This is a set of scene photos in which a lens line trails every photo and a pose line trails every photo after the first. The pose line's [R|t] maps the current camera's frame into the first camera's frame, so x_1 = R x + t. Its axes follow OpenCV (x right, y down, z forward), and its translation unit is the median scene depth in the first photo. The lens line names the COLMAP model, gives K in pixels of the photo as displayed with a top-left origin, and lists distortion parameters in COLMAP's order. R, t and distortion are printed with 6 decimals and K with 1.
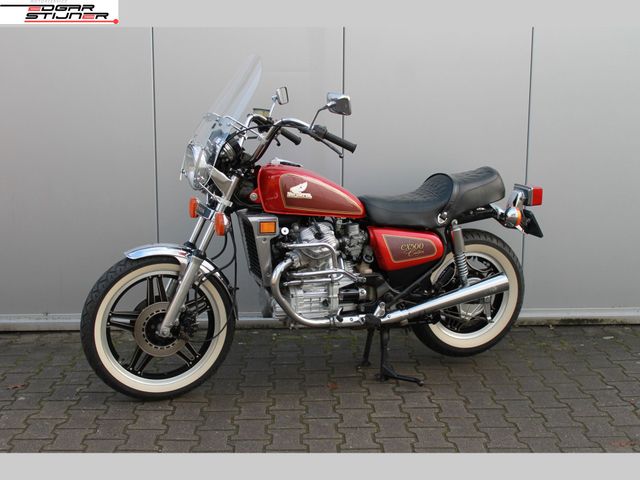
lens RADIAL K [[861.0, 0, 320.0], [0, 861.0, 240.0], [0, 0, 1]] dist [-0.013687, 0.013734]
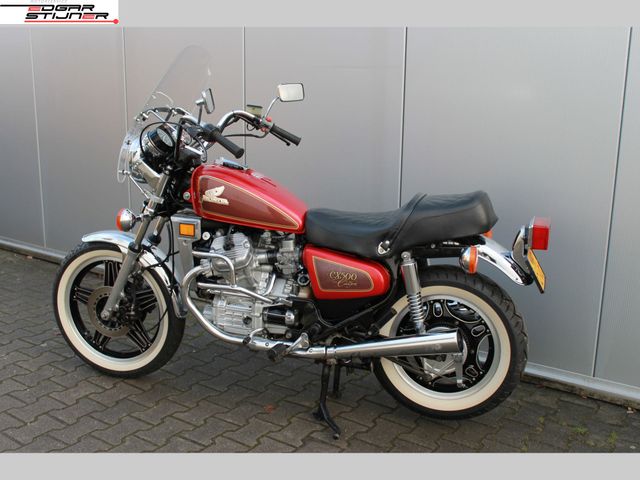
lens RADIAL K [[715.1, 0, 320.0], [0, 715.1, 240.0], [0, 0, 1]] dist [-0.062589, -0.002840]
pose [[0.801936, 0.145303, -0.579470, 0.497429], [-0.122010, 0.989361, 0.079234, -0.080840], [0.584818, 0.007160, 0.811133, 0.431497]]
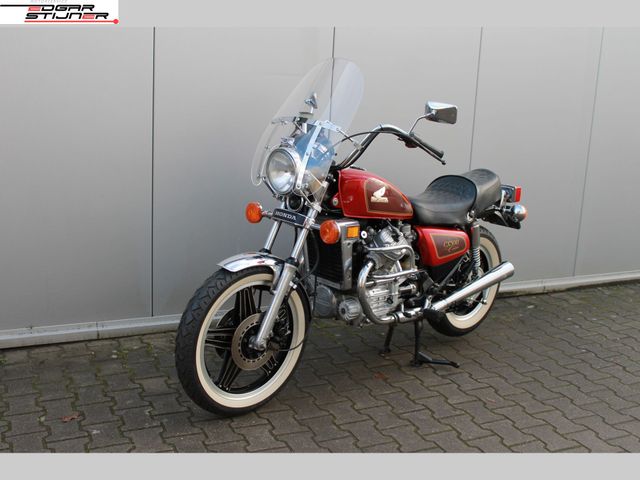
lens RADIAL K [[715.1, 0, 320.0], [0, 715.1, 240.0], [0, 0, 1]] dist [-0.062589, -0.002840]
pose [[0.918761, -0.041212, 0.392657, -0.411900], [0.025404, 0.998647, 0.045374, -0.042768], [-0.393995, -0.031713, 0.918565, 0.235888]]
